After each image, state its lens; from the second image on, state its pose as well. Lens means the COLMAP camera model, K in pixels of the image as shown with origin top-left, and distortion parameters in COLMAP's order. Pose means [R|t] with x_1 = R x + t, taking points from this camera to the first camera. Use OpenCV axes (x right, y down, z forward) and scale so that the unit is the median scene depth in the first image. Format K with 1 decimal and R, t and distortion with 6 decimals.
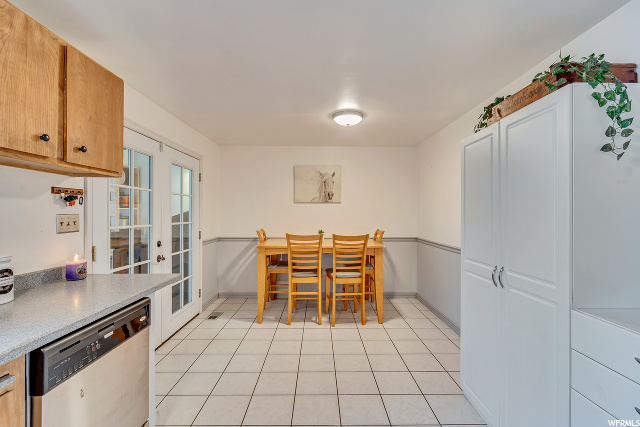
lens RADIAL K [[301.5, 0, 320.0], [0, 301.5, 213.5], [0, 0, 1]] dist [-0.002441, -0.000008]
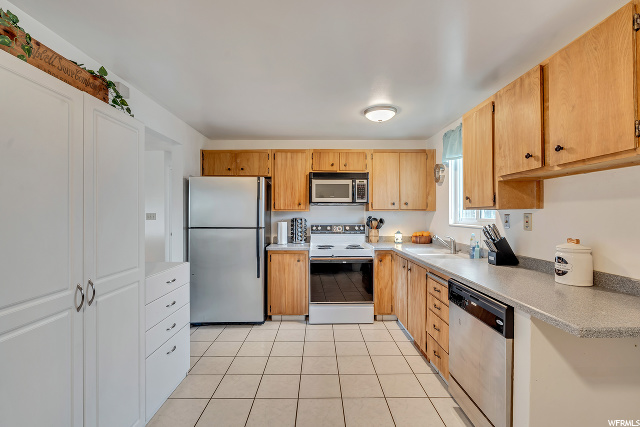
lens RADIAL K [[301.5, 0, 320.0], [0, 301.5, 213.5], [0, 0, 1]] dist [-0.002441, -0.000008]
pose [[-0.999993, -0.002097, -0.003015, -0.007668], [-0.002085, 0.999990, -0.003972, 0.004196], [0.003023, -0.003966, -0.999988, 1.985740]]
